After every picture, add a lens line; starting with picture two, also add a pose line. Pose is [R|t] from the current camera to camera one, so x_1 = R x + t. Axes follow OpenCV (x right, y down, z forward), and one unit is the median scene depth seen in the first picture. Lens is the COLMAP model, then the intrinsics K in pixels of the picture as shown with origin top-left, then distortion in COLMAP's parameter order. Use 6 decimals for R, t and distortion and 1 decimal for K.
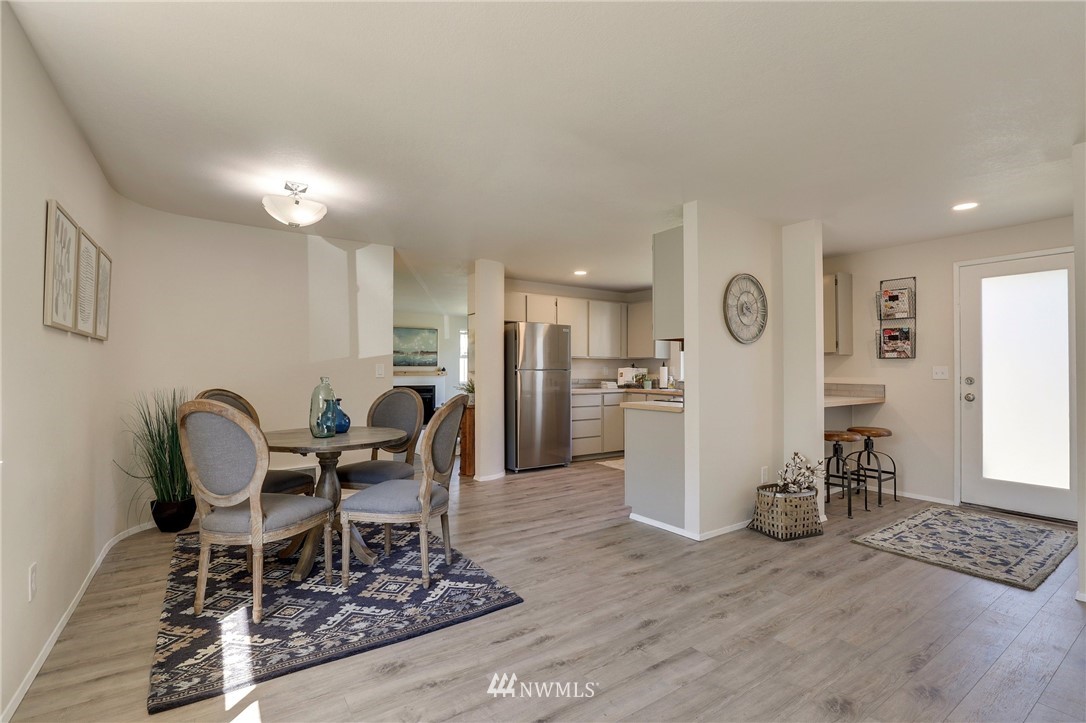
lens RADIAL K [[505.5, 0, 557.6], [0, 505.5, 369.1], [0, 0, 1]] dist [-0.029962, 0.006798]
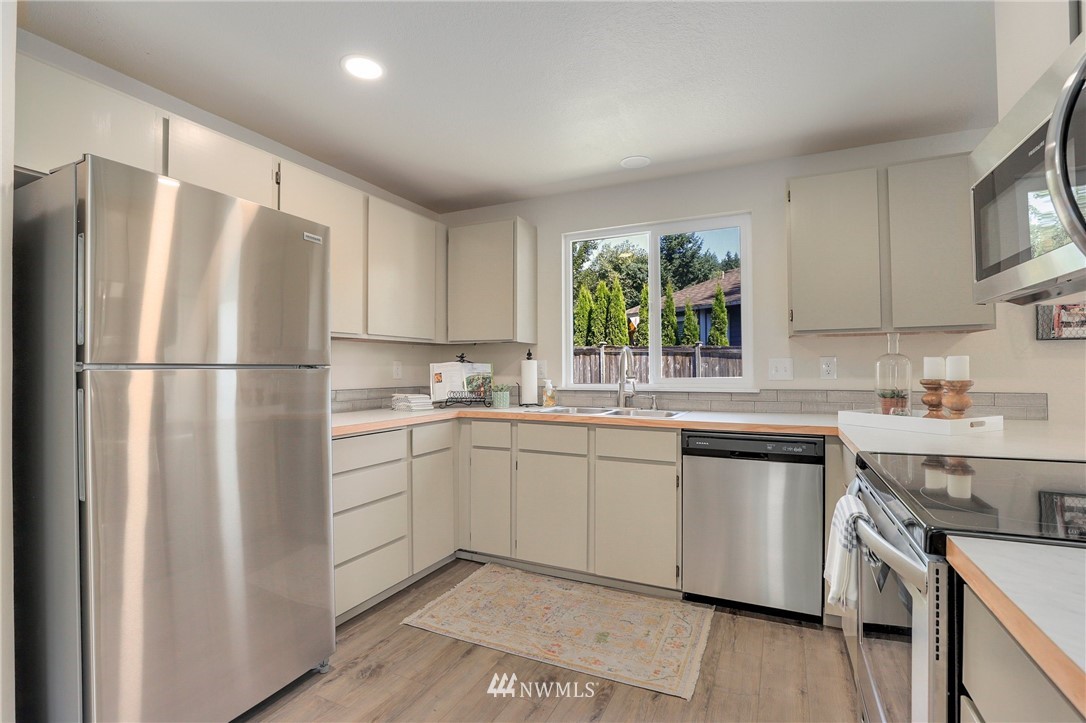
lens RADIAL K [[505.5, 0, 543.4], [0, 505.5, 362.4], [0, 0, 1]] dist [-0.029962, 0.006798]
pose [[0.876315, 0.003234, 0.481727, -0.013315], [0.002990, 0.999922, -0.012153, 0.005416], [-0.481728, 0.012090, 0.876237, 0.895692]]
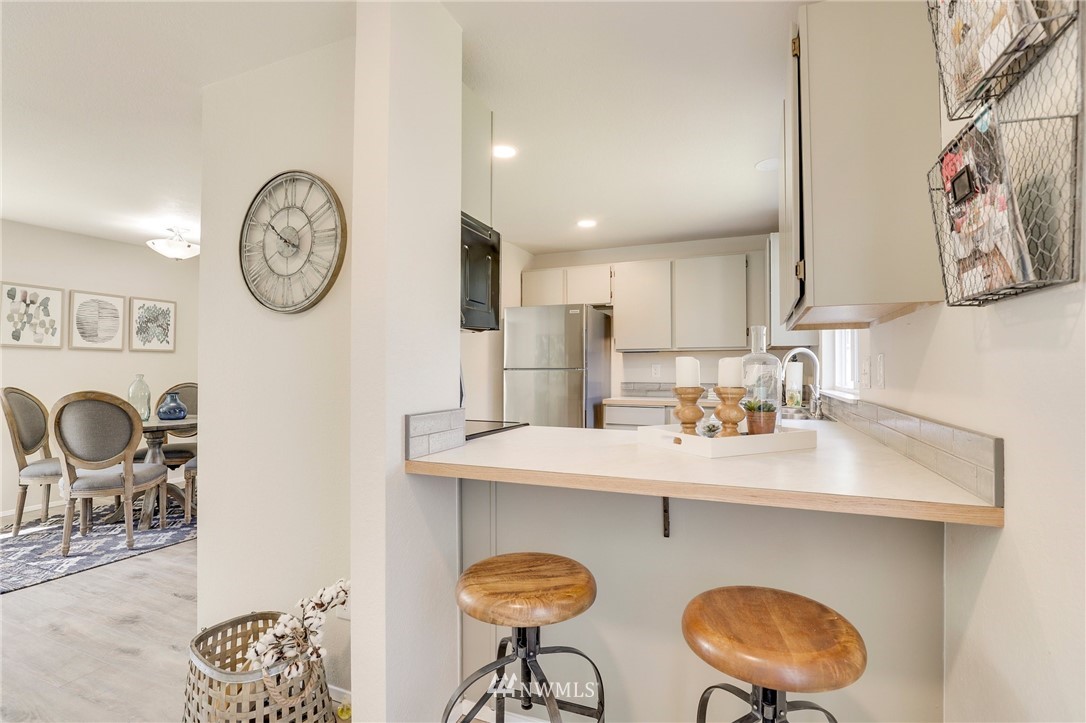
lens RADIAL K [[505.5, 0, 552.7], [0, 505.5, 364.2], [0, 0, 1]] dist [-0.029962, 0.006798]
pose [[0.535664, -0.010563, -0.844365, 0.797712], [0.001843, 0.999934, -0.011340, 0.004775], [0.844429, 0.004519, 0.535648, 0.817942]]
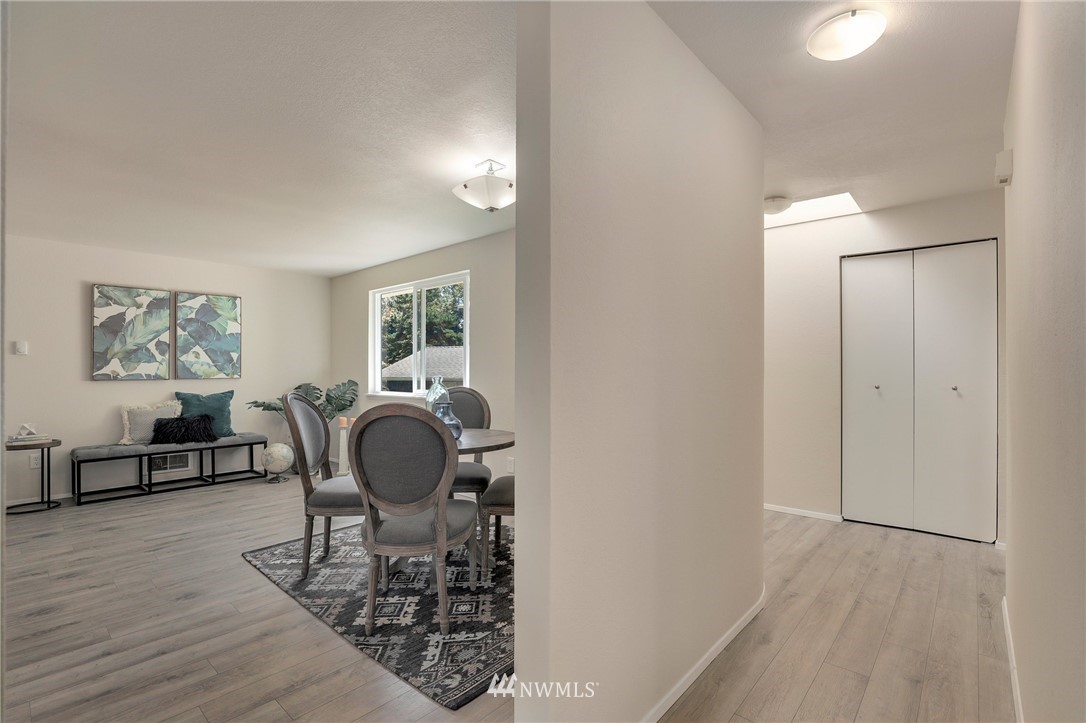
lens RADIAL K [[505.5, 0, 558.1], [0, 505.5, 369.1], [0, 0, 1]] dist [-0.029962, 0.006798]
pose [[-0.974199, 0.002386, -0.225680, -0.319938], [0.002550, 0.999997, -0.000438, 0.002038], [0.225678, -0.001002, -0.974201, 1.379488]]
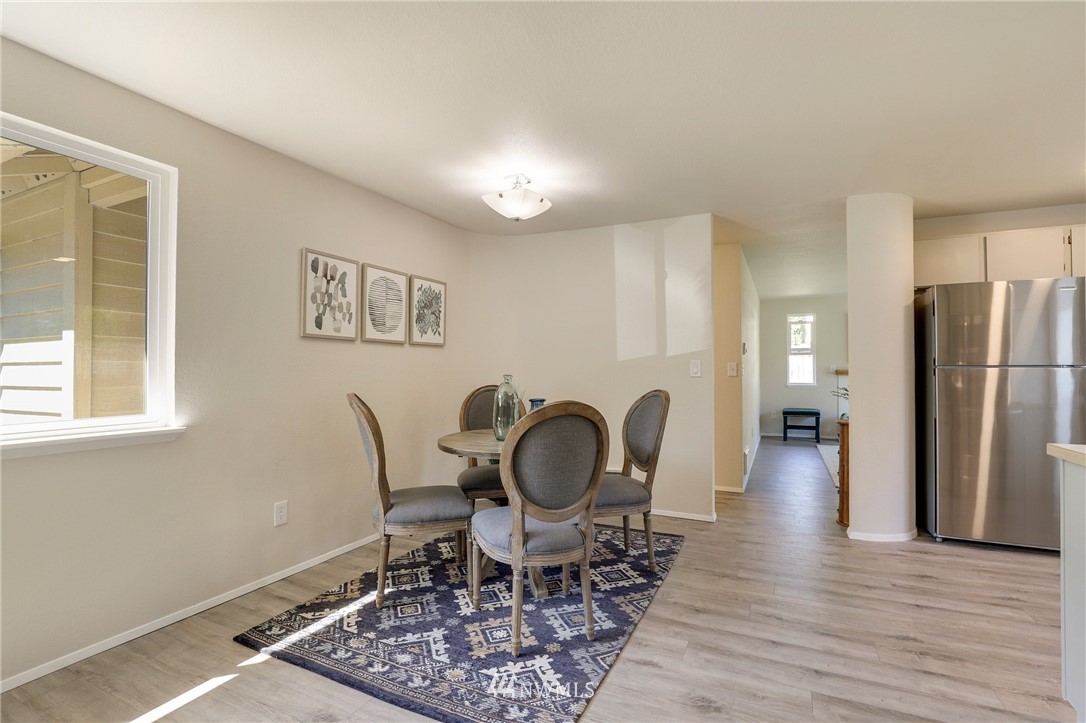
lens RADIAL K [[505.5, 0, 546.7], [0, 505.5, 362.1], [0, 0, 1]] dist [-0.029962, 0.006798]
pose [[0.487108, -0.014659, -0.873219, 0.257458], [0.002722, 0.999880, -0.015266, 0.005583], [0.873337, 0.005059, 0.487090, 0.410881]]
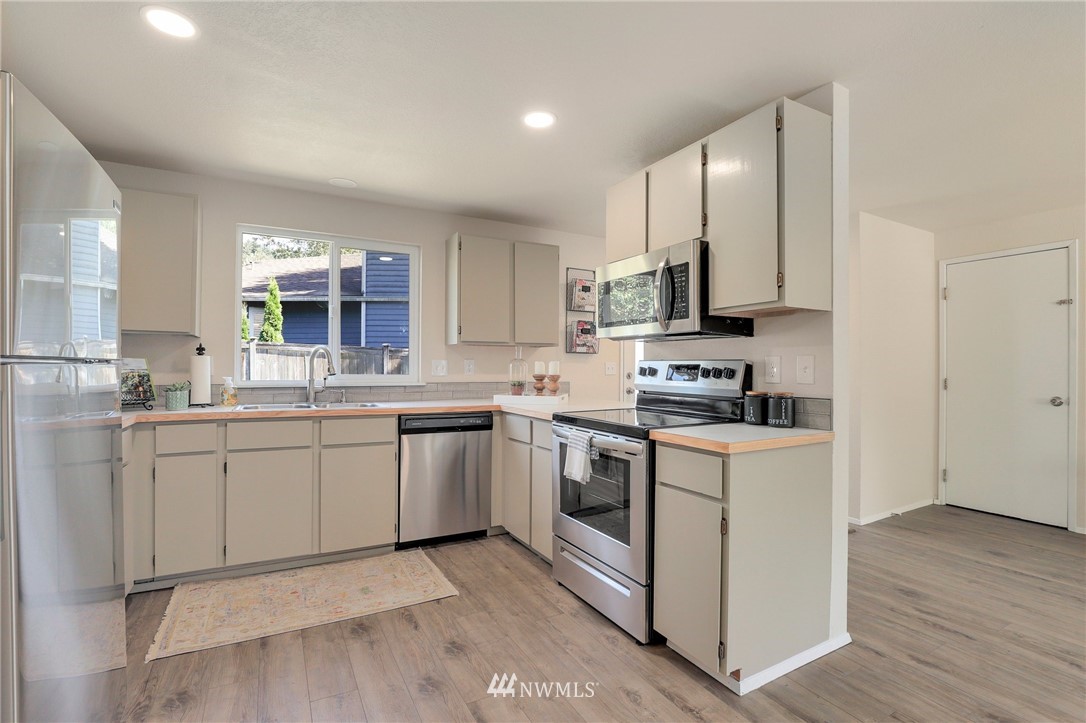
lens RADIAL K [[505.5, 0, 564.5], [0, 505.5, 360.6], [0, 0, 1]] dist [-0.029962, 0.006798]
pose [[0.098514, 0.013446, 0.995045, -0.286610], [-0.007641, 0.999889, -0.012755, 0.004434], [-0.995106, -0.006347, 0.098606, 1.010546]]
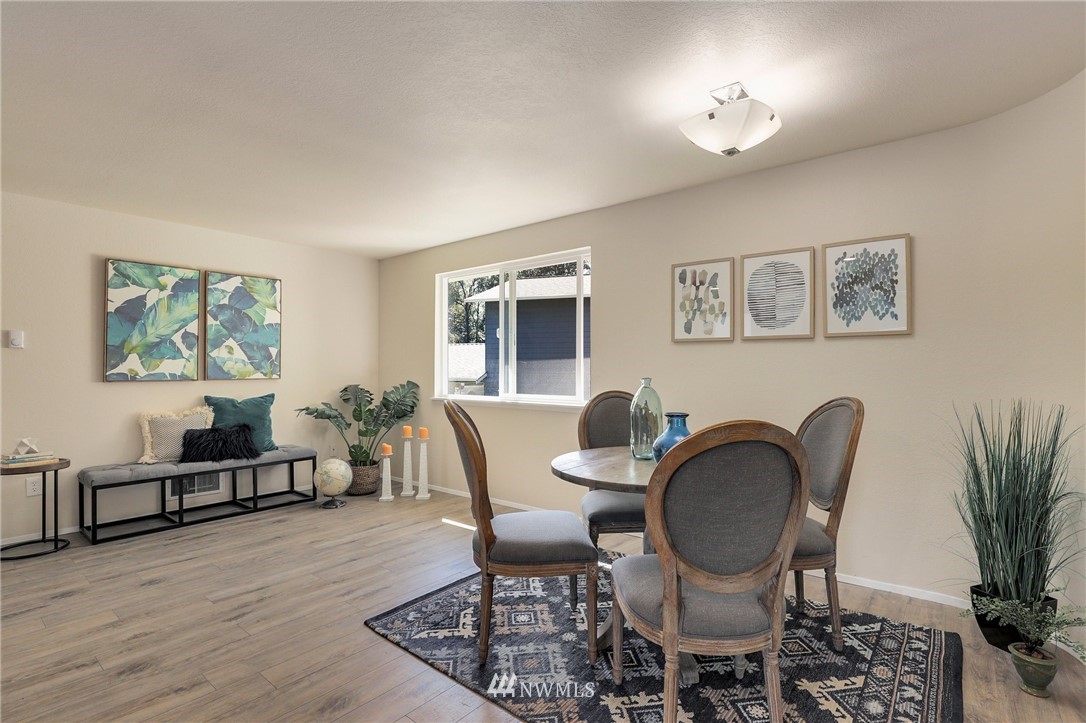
lens RADIAL K [[505.5, 0, 547.3], [0, 505.5, 372.7], [0, 0, 1]] dist [-0.029962, 0.006798]
pose [[-0.961550, 0.001097, -0.274629, -0.080241], [-0.000740, 0.999978, 0.006586, 0.002397], [0.274630, 0.006536, -0.961528, 1.132846]]
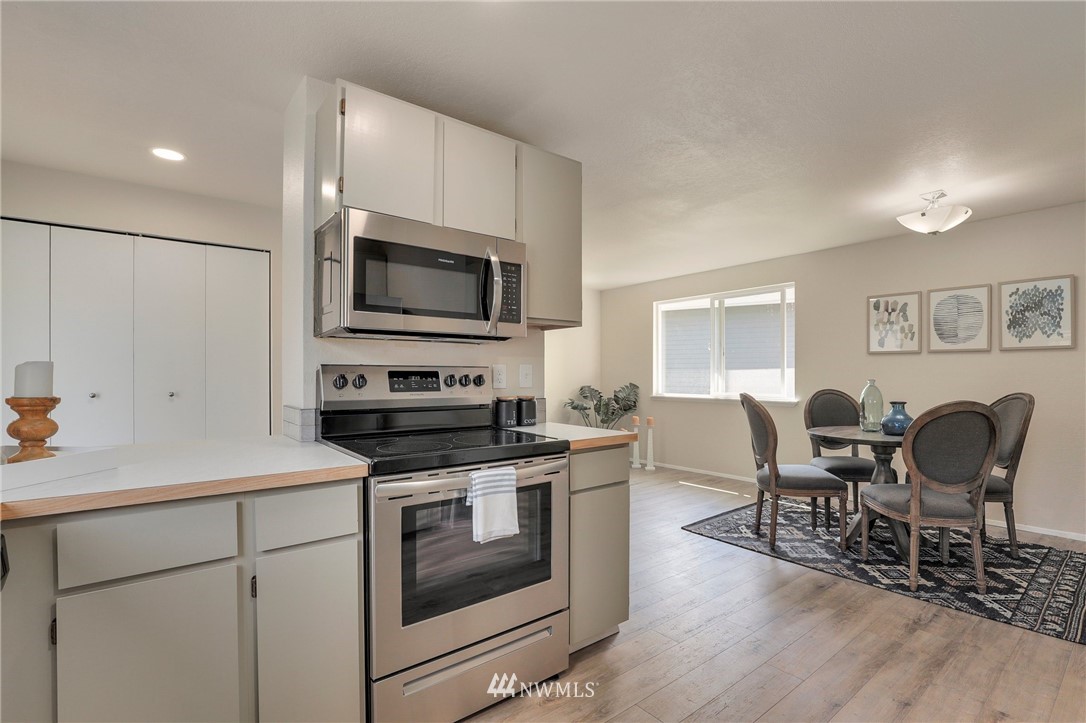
lens RADIAL K [[505.5, 0, 541.6], [0, 505.5, 378.8], [0, 0, 1]] dist [-0.029962, 0.006798]
pose [[-0.998024, 0.000322, -0.062840, 0.251087], [-0.000189, 0.999967, 0.008131, 0.003955], [0.062840, 0.008127, -0.997990, 1.422106]]
